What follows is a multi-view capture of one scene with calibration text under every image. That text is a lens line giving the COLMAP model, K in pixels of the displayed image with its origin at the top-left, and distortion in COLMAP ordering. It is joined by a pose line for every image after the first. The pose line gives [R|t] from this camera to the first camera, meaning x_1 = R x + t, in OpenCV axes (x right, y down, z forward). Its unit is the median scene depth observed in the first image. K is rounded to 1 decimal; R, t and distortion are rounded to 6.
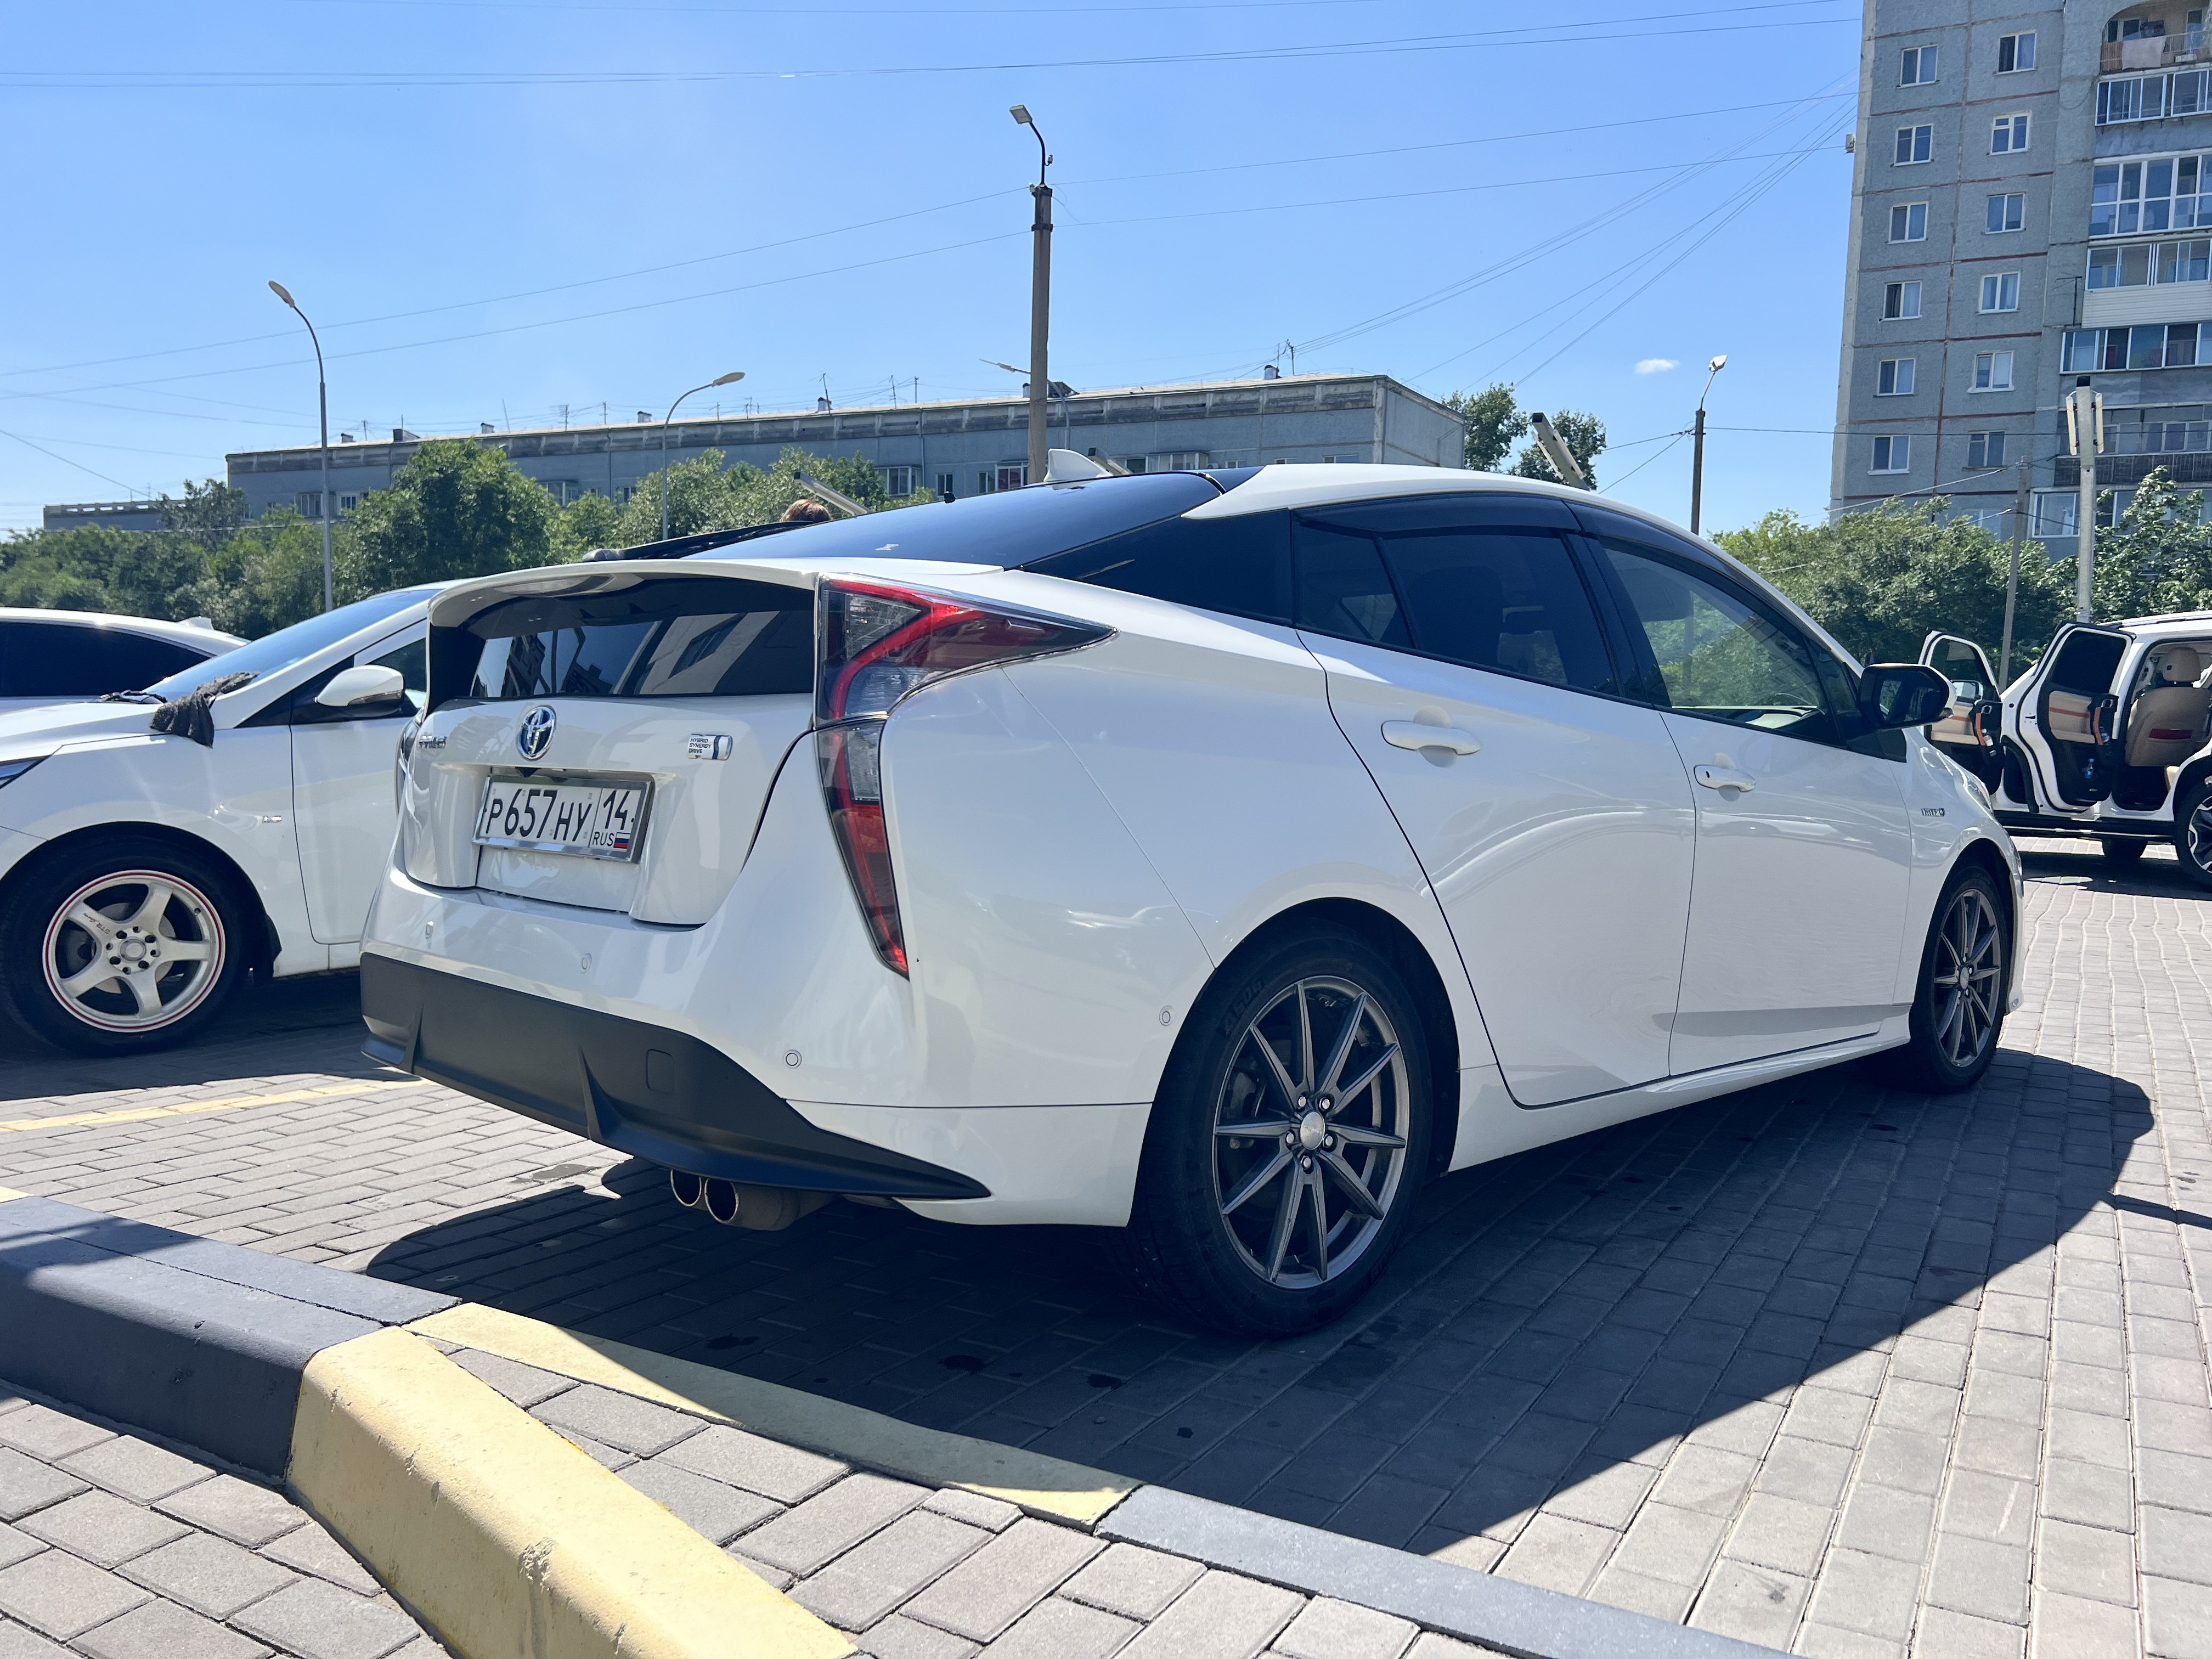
lens RADIAL K [[1660.5, 0, 1092.5], [0, 1660.5, 829.1], [0, 0, 1]] dist [0.038717, -0.041827]
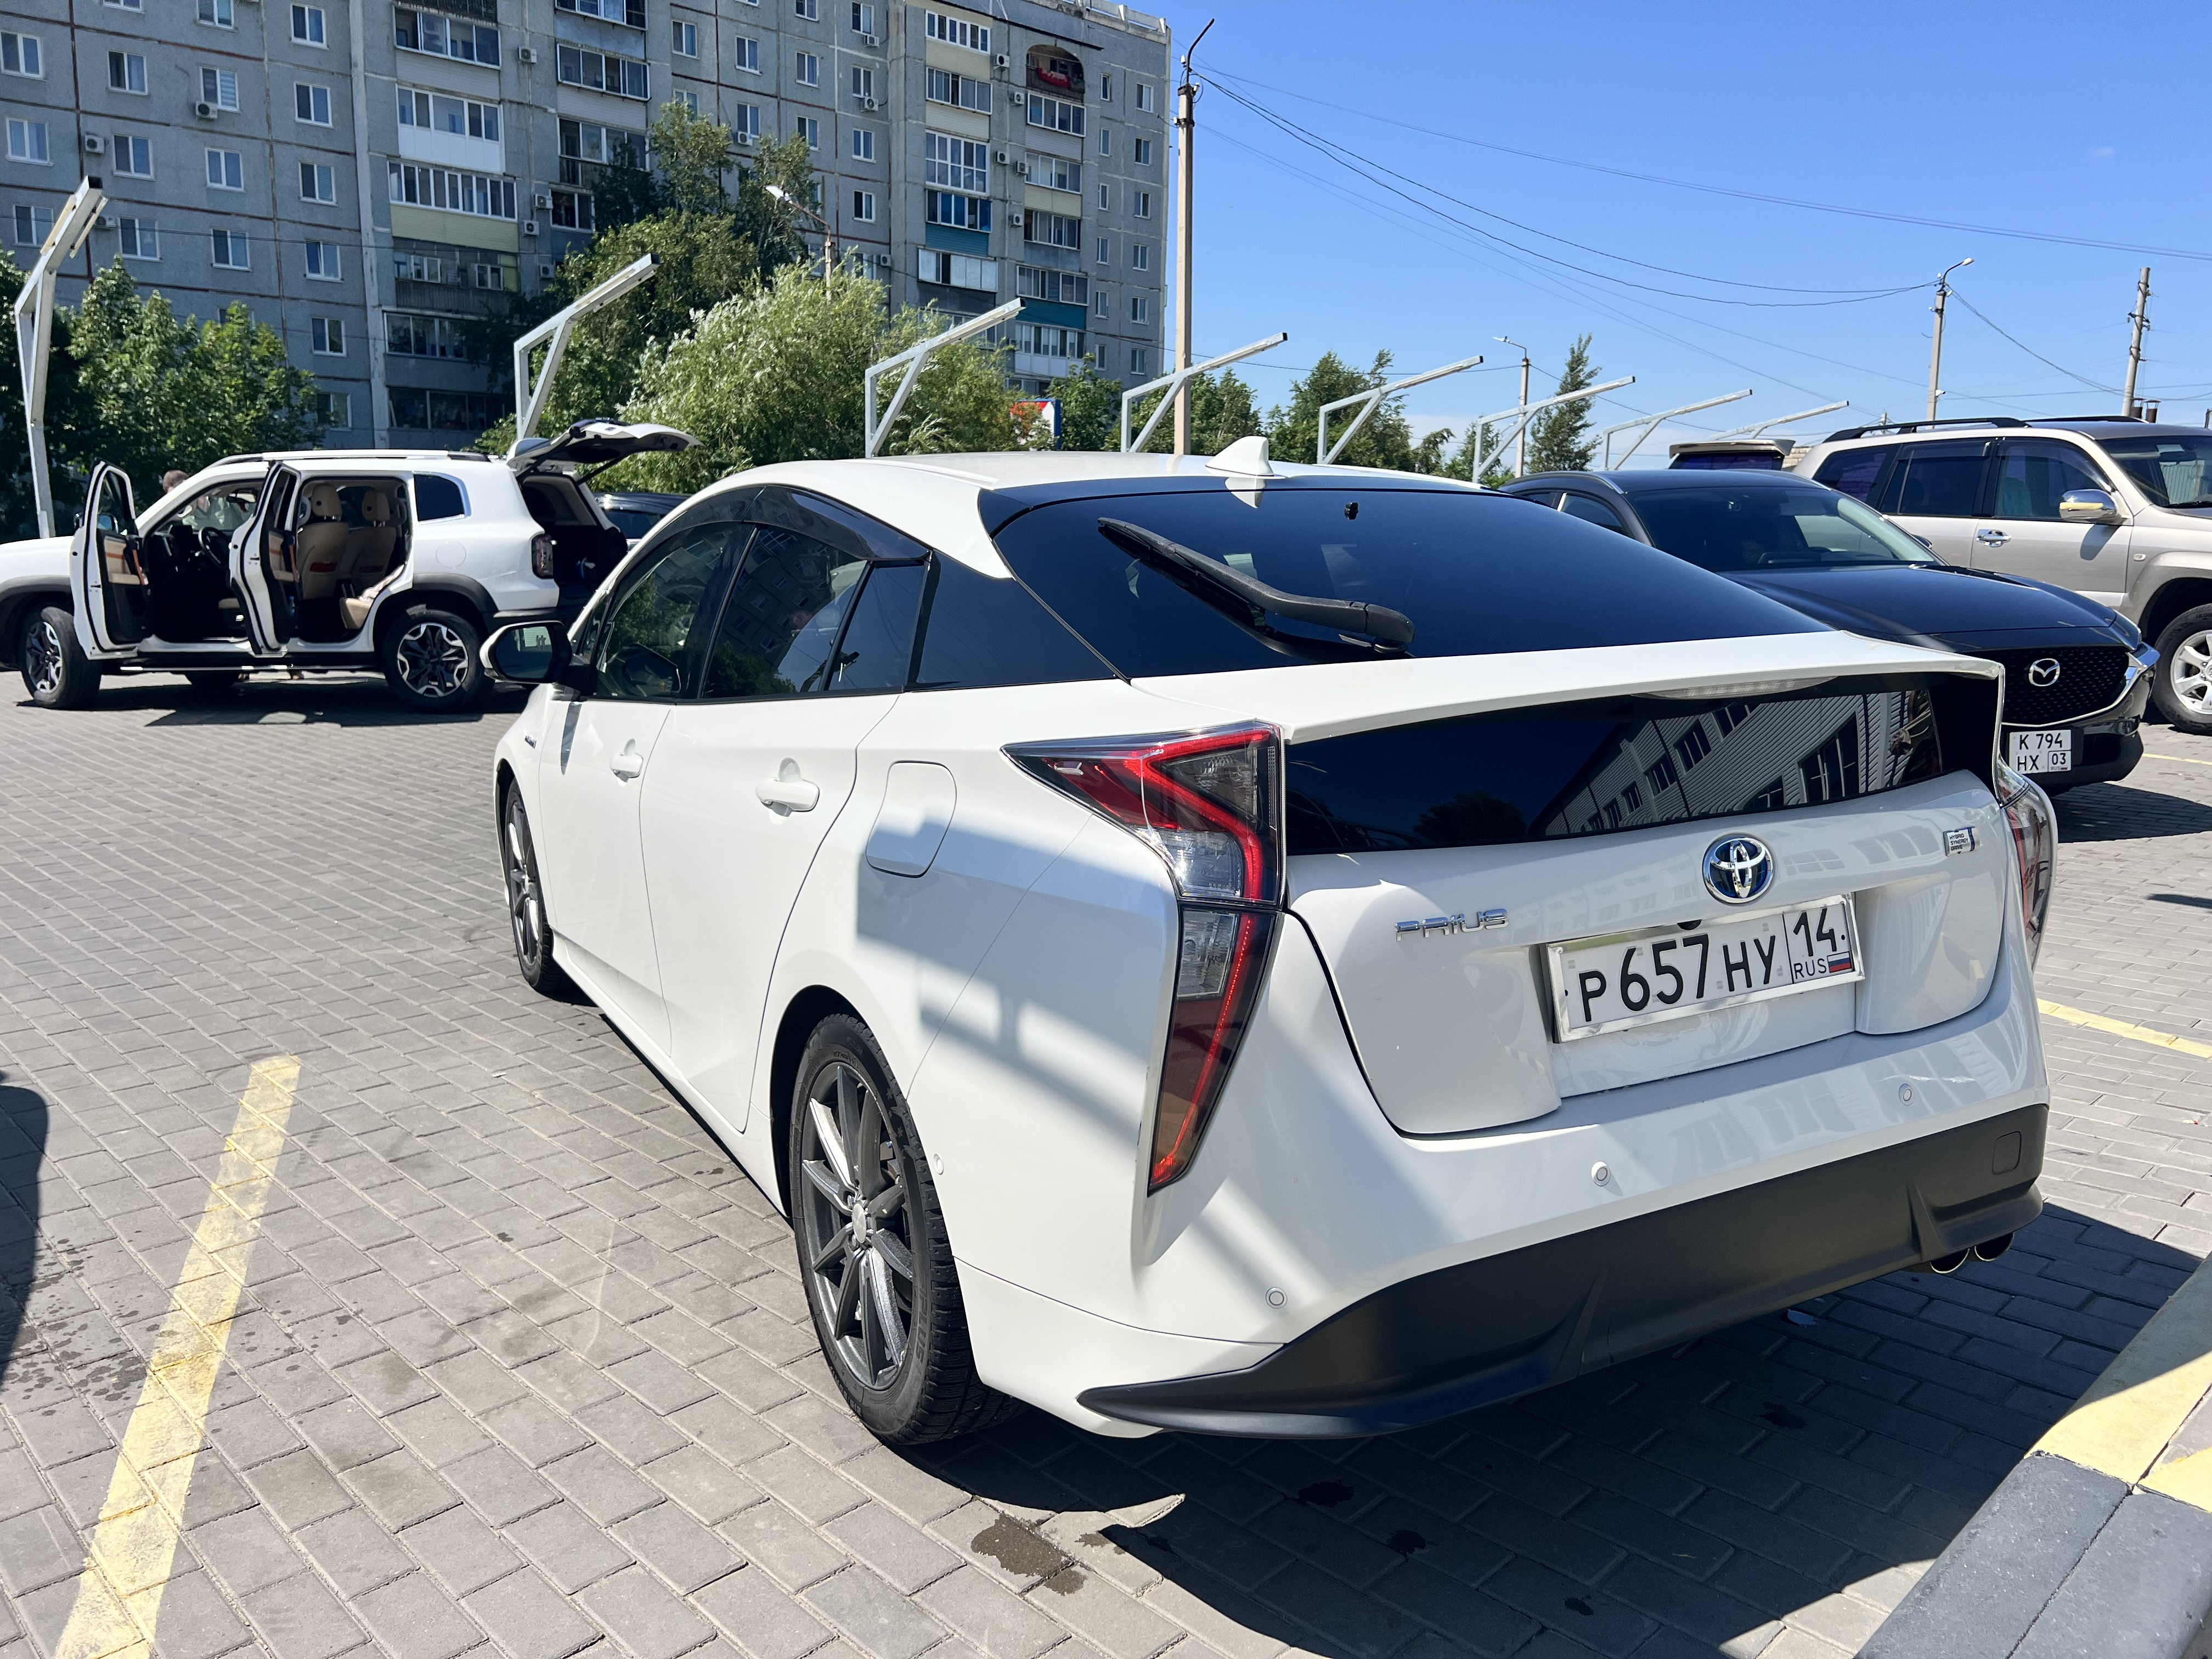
lens RADIAL K [[1660.5, 0, 1096.5], [0, 1660.5, 821.2], [0, 0, 1]] dist [0.038717, -0.041827]
pose [[0.252000, -0.187332, 0.949422, -0.910937], [0.062095, 0.982193, 0.177317, -0.188798], [-0.965733, 0.014271, 0.259145, 0.845150]]
